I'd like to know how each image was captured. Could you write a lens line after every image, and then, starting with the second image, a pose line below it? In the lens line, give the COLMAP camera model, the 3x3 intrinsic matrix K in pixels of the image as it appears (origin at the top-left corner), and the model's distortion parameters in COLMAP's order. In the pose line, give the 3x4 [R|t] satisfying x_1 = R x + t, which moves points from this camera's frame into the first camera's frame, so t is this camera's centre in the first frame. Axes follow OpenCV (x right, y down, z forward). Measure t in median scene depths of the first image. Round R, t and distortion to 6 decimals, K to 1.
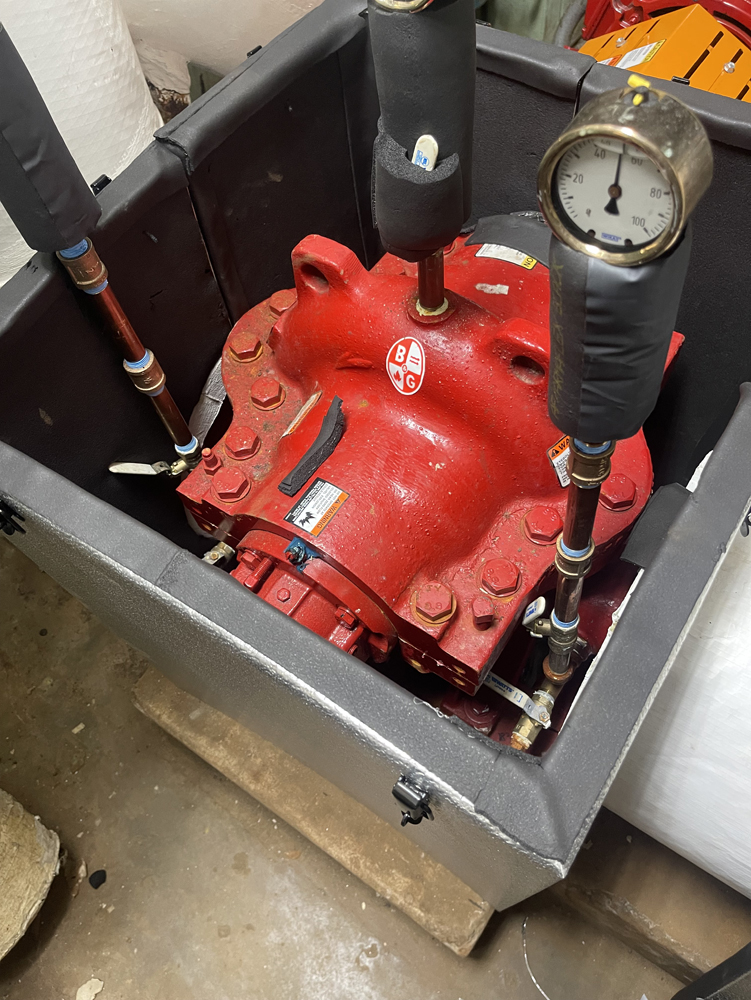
lens RADIAL K [[757.3, 0, 365.7], [0, 757.3, 503.7], [0, 0, 1]] dist [0.077281, -0.113568]
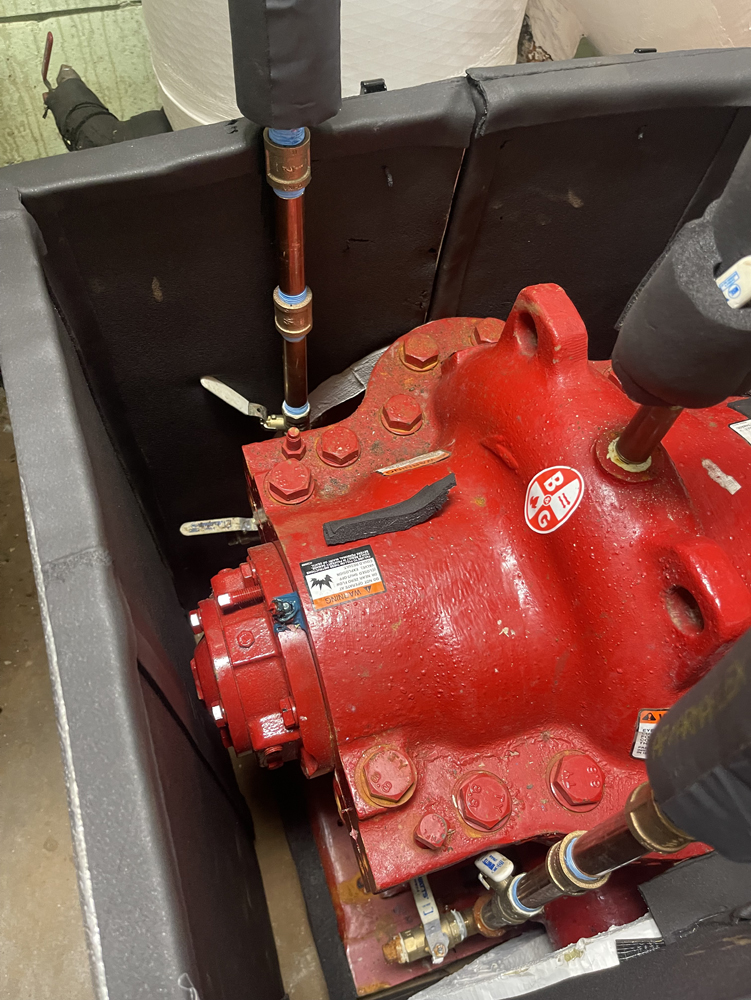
lens RADIAL K [[757.3, 0, 365.7], [0, 757.3, 503.7], [0, 0, 1]] dist [0.077281, -0.113568]
pose [[0.787267, 0.595759, -0.159002, 0.030883], [-0.593330, 0.802112, 0.067648, -0.117113], [0.167839, 0.041084, 0.984958, 0.228581]]
